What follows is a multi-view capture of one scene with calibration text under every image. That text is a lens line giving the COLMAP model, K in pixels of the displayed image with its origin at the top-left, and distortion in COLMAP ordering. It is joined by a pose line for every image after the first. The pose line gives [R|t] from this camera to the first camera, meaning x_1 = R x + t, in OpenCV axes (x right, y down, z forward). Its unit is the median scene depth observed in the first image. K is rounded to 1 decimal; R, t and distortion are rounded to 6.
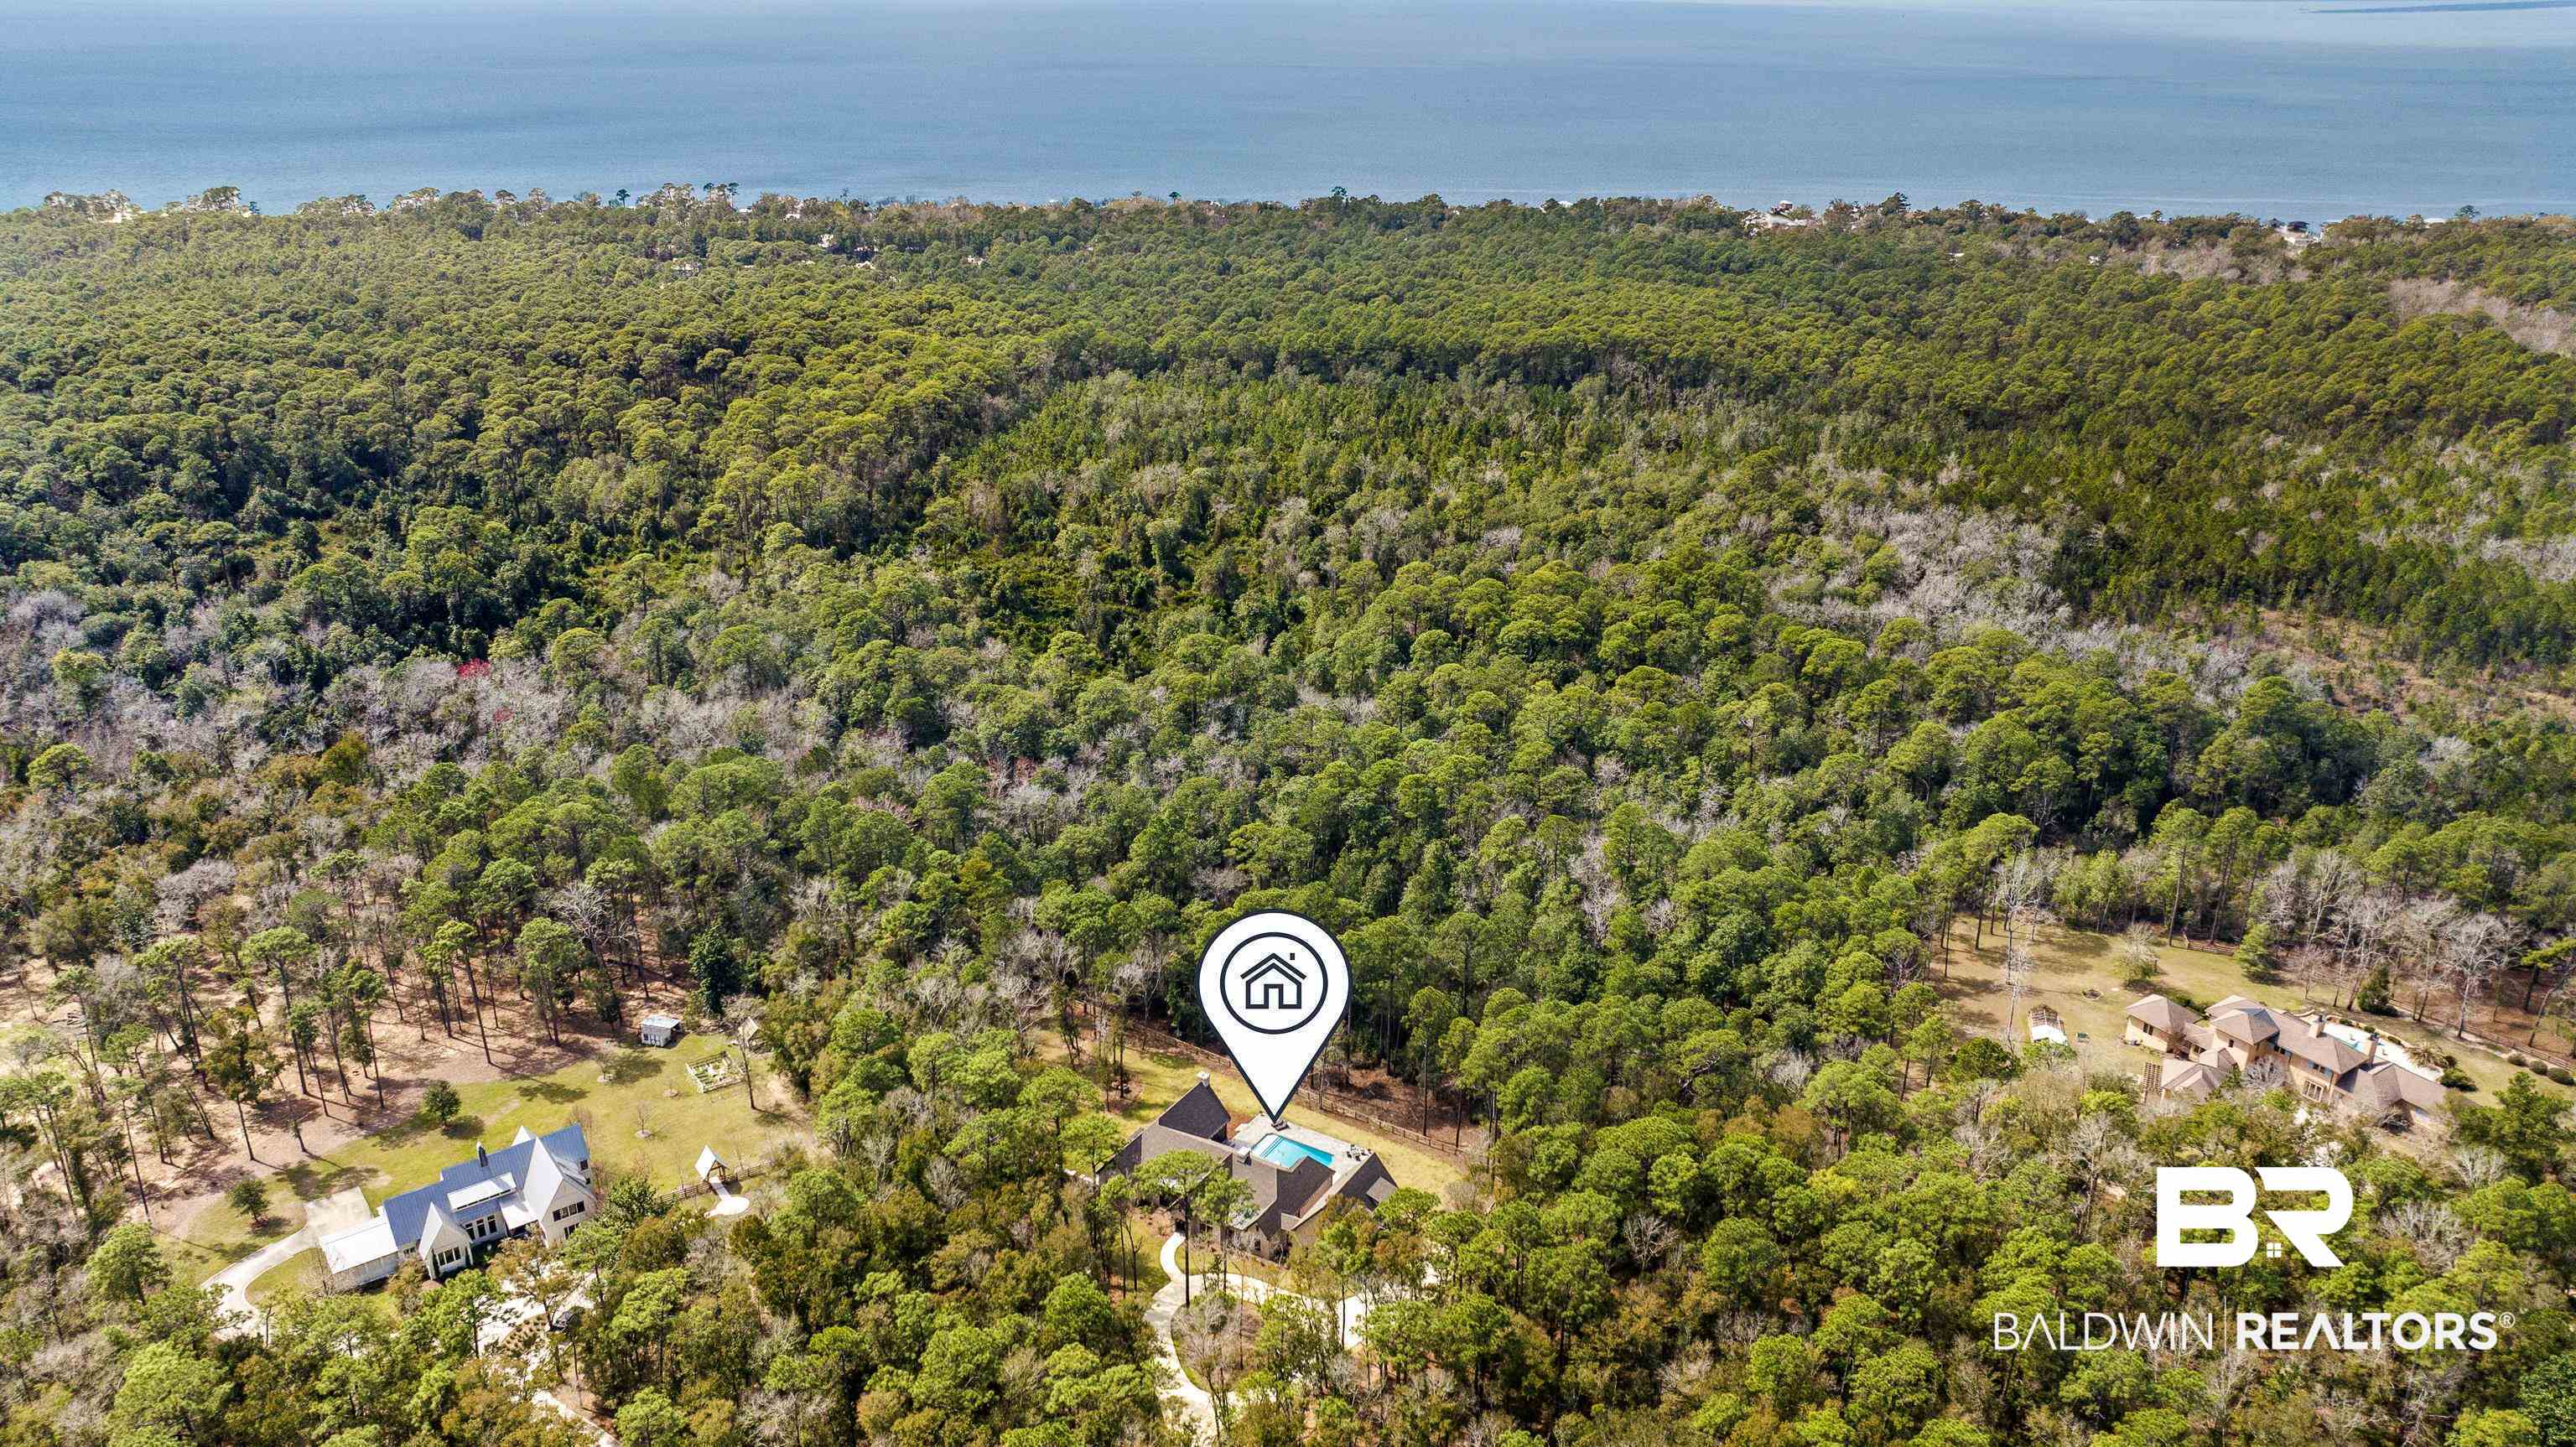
lens RADIAL K [[1810.9, 0, 1298.8], [0, 1810.9, 709.6], [0, 0, 1]] dist [-0.013853, 0.002176]
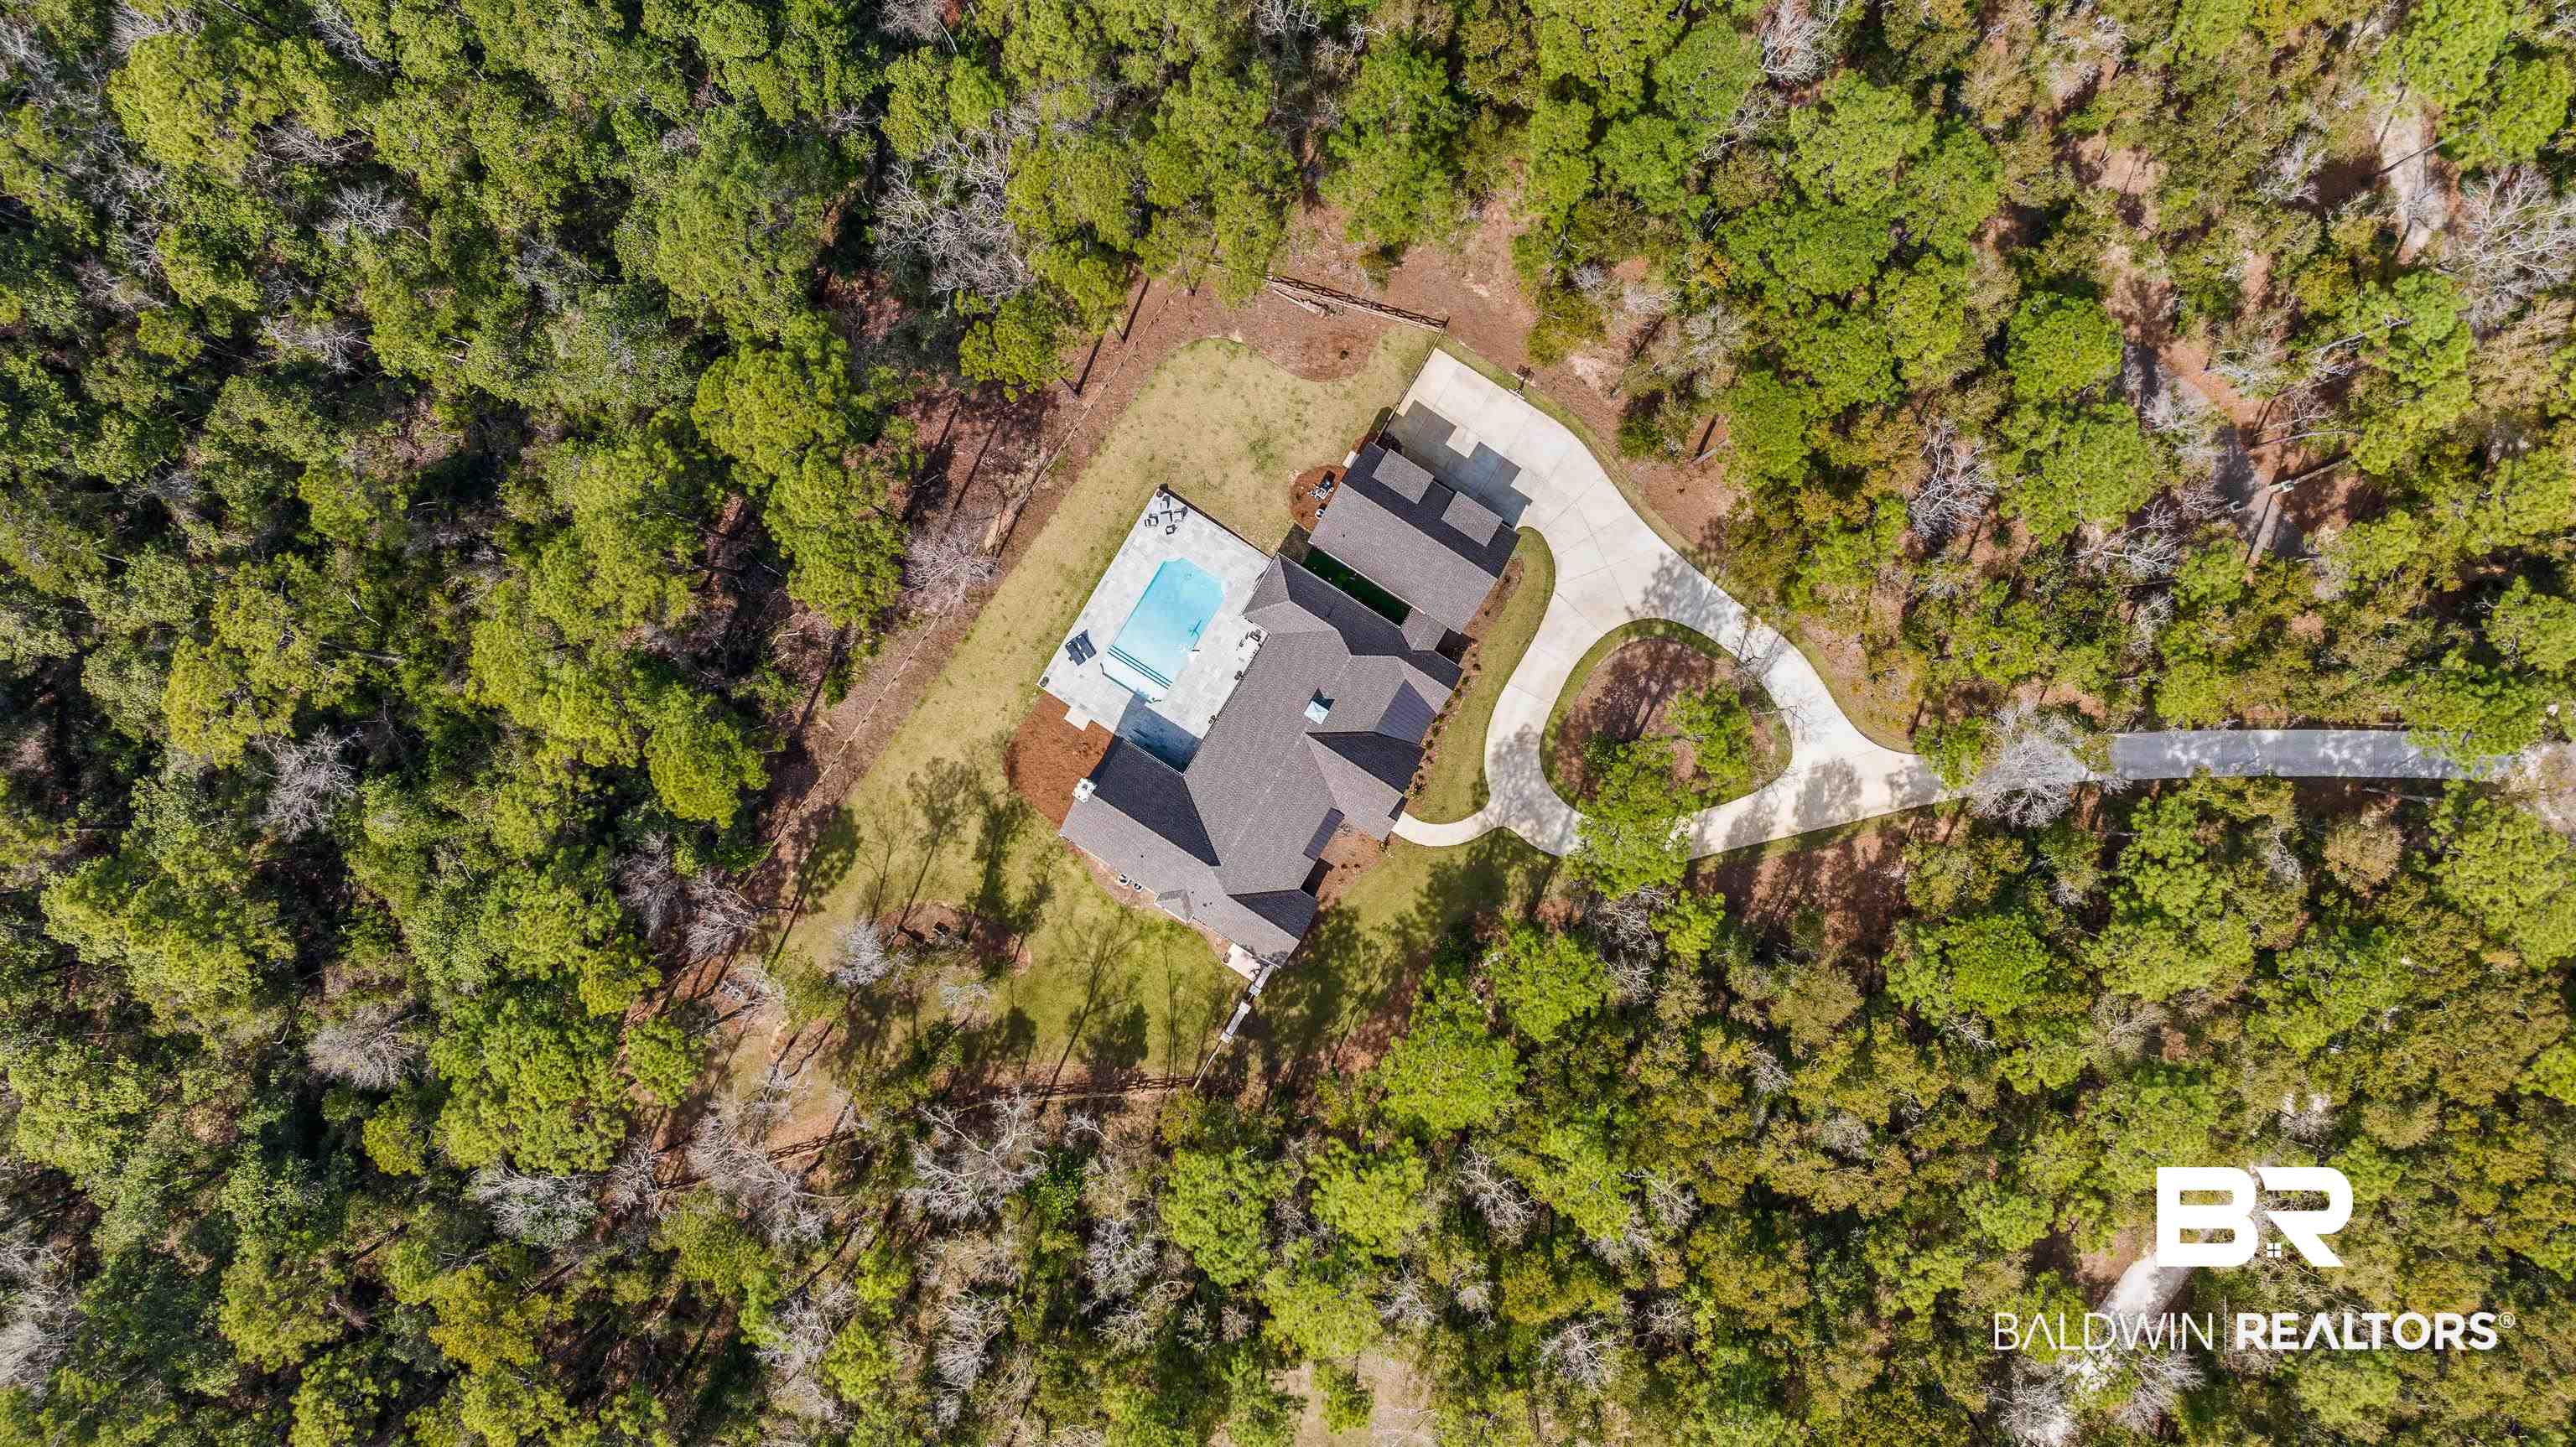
lens RADIAL K [[1810.9, 0, 1298.8], [0, 1810.9, 709.6], [0, 0, 1]] dist [-0.013853, 0.002176]
pose [[0.019581, -0.999806, 0.001977, -0.021830], [0.373962, 0.009158, 0.927399, -0.200014], [-0.927237, -0.017420, 0.374069, 0.552297]]
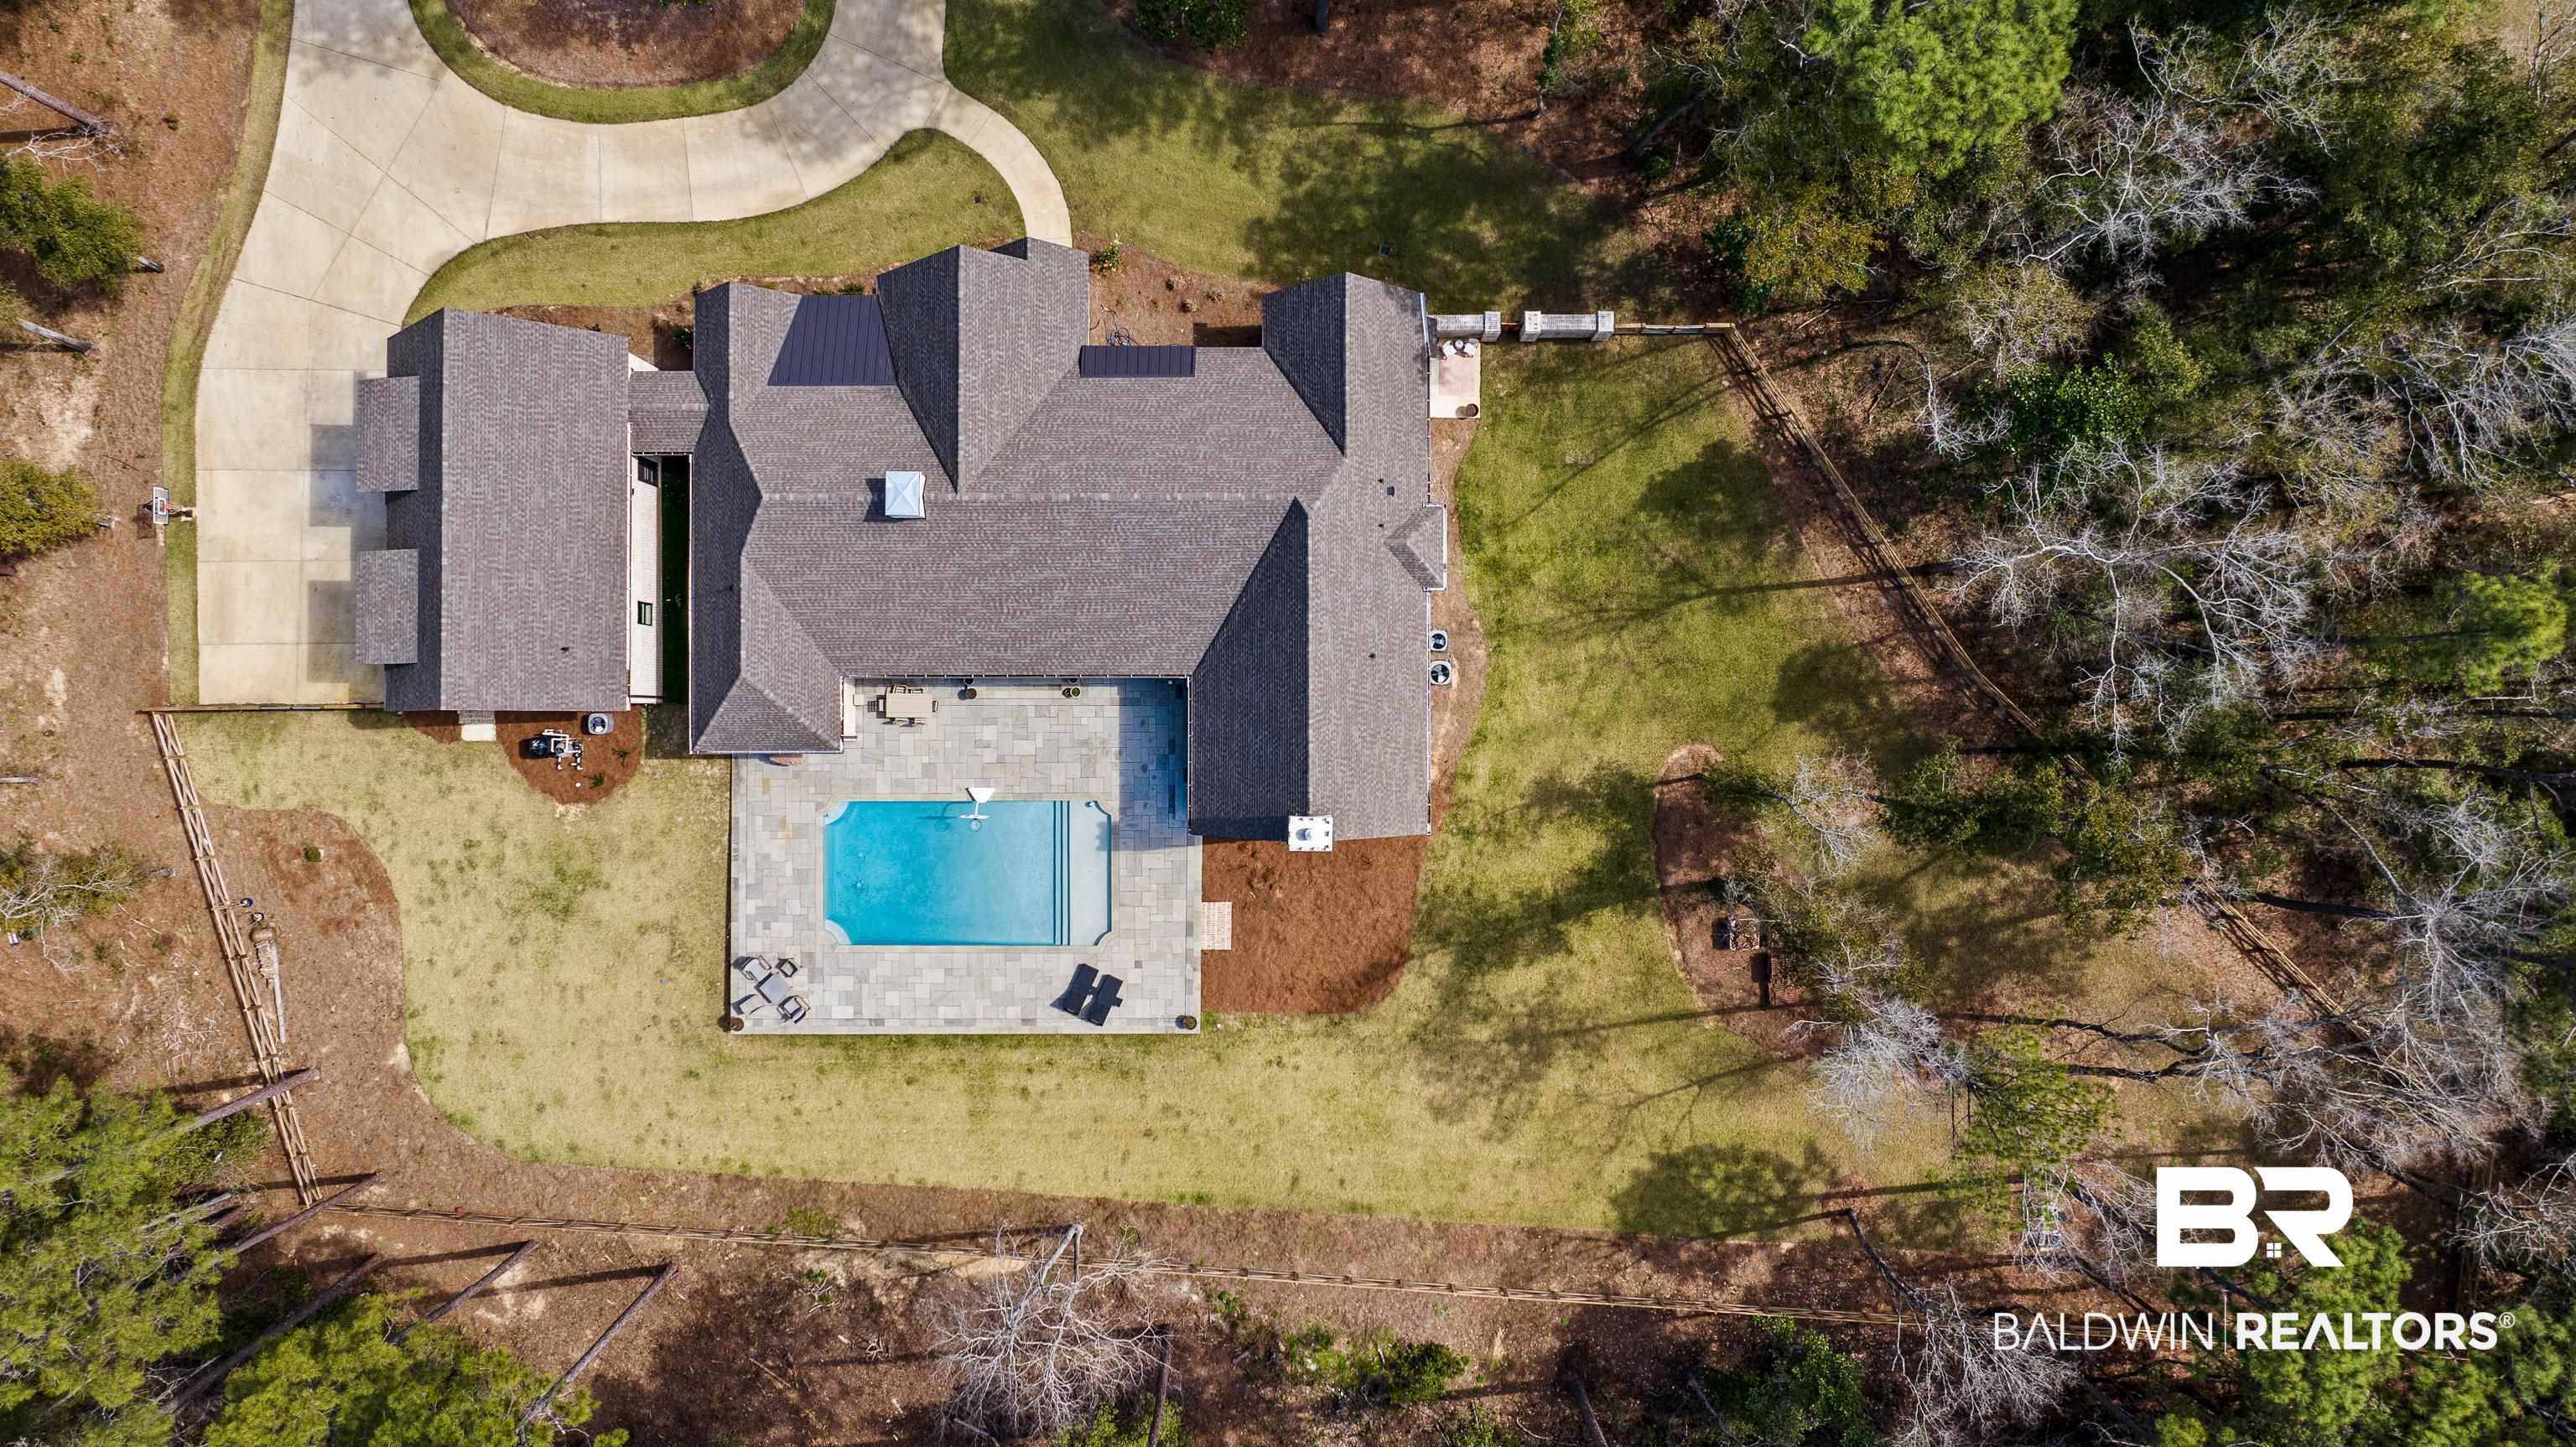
lens RADIAL K [[1810.9, 0, 1298.8], [0, 1810.9, 709.6], [0, 0, 1]] dist [-0.013853, 0.002176]
pose [[-0.858875, 0.512148, -0.006100, -0.043919], [-0.197265, -0.319777, 0.926730, -0.013034], [0.472673, 0.797149, 0.375678, 0.665703]]
